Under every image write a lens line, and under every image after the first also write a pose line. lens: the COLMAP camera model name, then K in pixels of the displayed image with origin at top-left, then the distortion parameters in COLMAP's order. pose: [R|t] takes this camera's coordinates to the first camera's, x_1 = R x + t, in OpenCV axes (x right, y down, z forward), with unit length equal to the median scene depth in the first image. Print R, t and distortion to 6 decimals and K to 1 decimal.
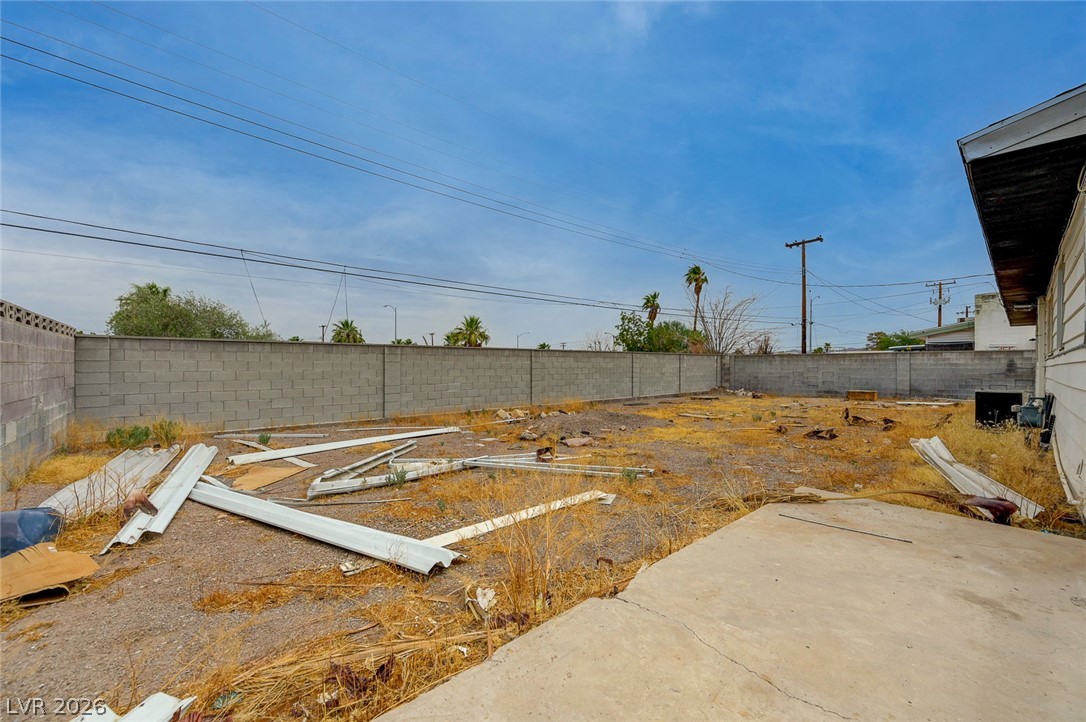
lens RADIAL K [[431.4, 0, 540.0], [0, 431.4, 365.9], [0, 0, 1]] dist [0.009874, 0.000061]
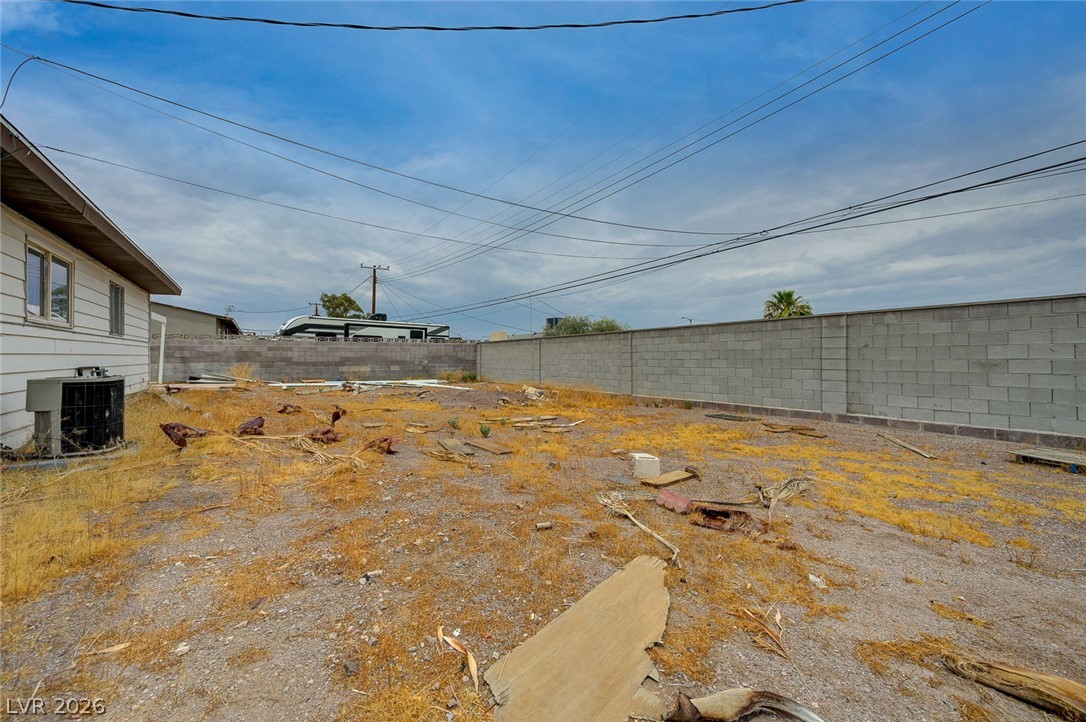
lens RADIAL K [[431.4, 0, 540.0], [0, 431.4, 357.3], [0, 0, 1]] dist [0.009874, 0.000061]
pose [[-0.152569, -0.000906, -0.988292, 1.774803], [0.001641, 0.999998, -0.001170, 0.034885], [0.988291, -0.001800, -0.152568, 1.977286]]
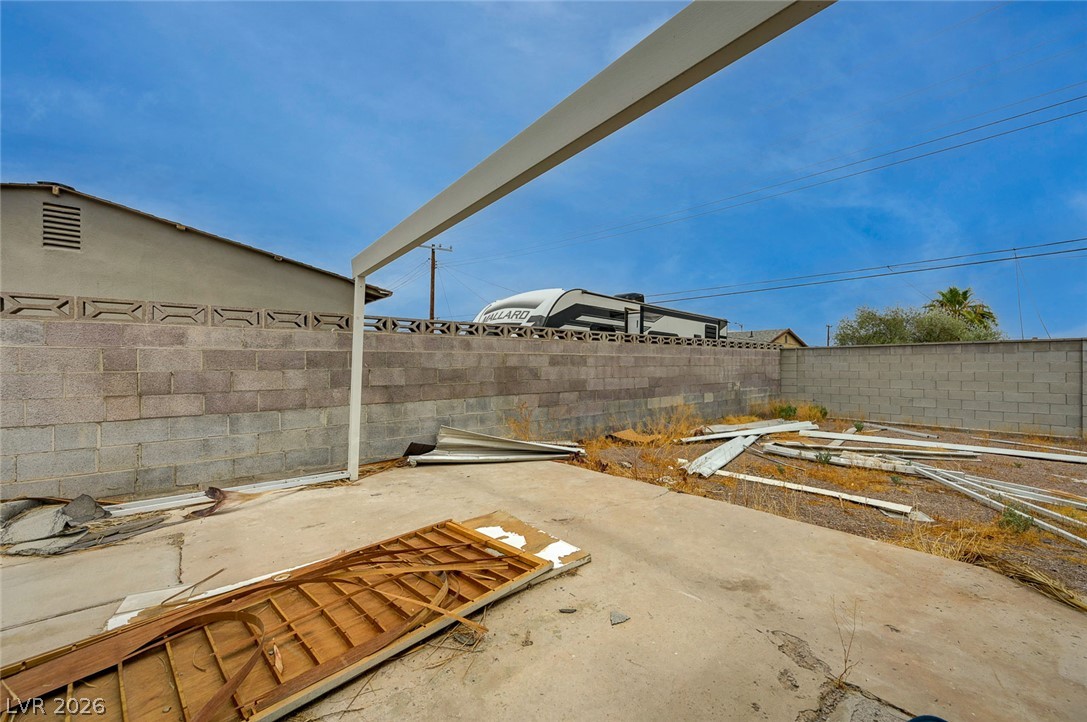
lens RADIAL K [[431.8, 0, 540.6], [0, 431.8, 363.0], [0, 0, 1]] dist [0.009874, 0.000061]
pose [[-0.048759, -0.006962, -0.998786, 0.592932], [0.001596, 0.999974, -0.007048, -0.004462], [0.998809, -0.001938, -0.048746, 0.147756]]
